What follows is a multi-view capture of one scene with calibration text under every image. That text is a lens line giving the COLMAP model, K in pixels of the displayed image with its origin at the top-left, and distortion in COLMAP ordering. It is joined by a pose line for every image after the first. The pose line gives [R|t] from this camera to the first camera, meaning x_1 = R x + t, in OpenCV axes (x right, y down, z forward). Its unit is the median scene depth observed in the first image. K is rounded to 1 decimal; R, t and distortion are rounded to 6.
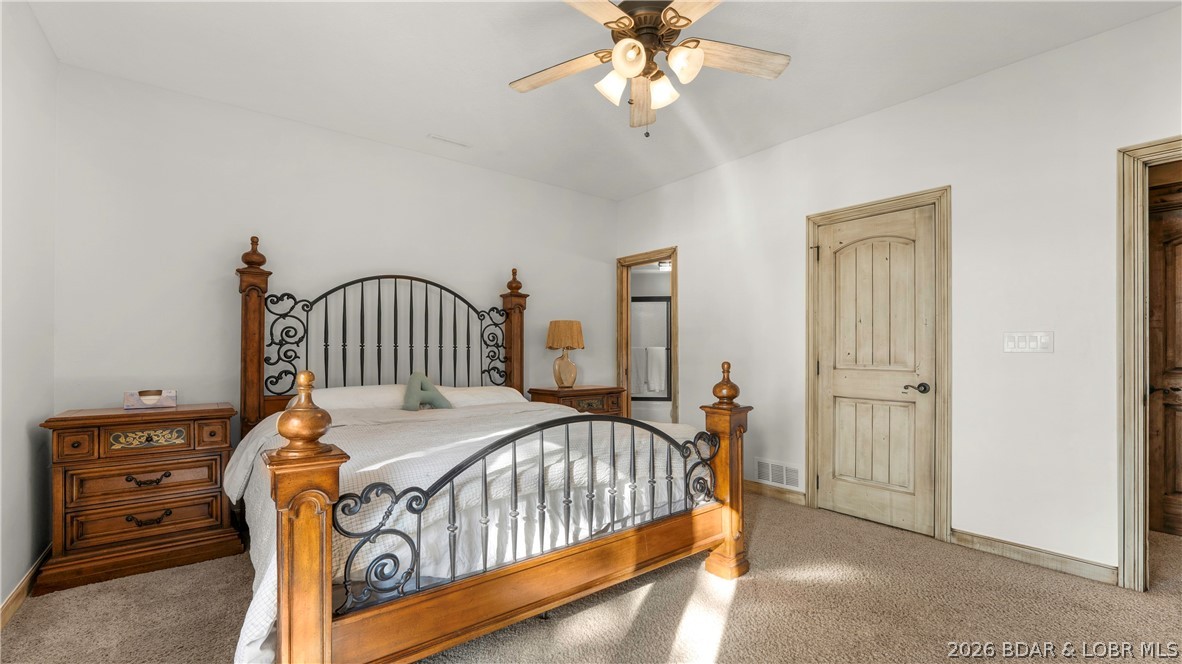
lens RADIAL K [[489.2, 0, 590.3], [0, 489.2, 344.2], [0, 0, 1]] dist [-0.024363, -0.000067]
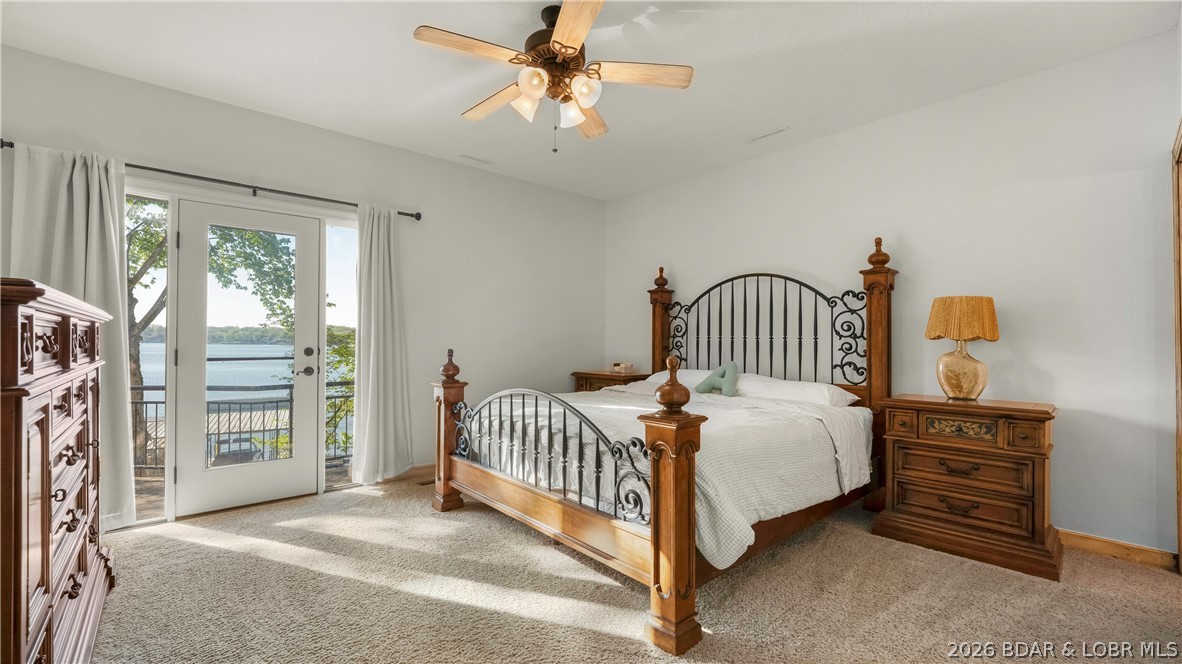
lens RADIAL K [[477.9, 0, 565.5], [0, 477.9, 326.7], [0, 0, 1]] dist [0.001882, 0.000213]
pose [[0.043912, -0.033972, -0.998458, 0.605563], [0.005678, 0.999414, -0.033755, 0.011268], [0.999019, -0.004187, 0.044079, 0.483723]]
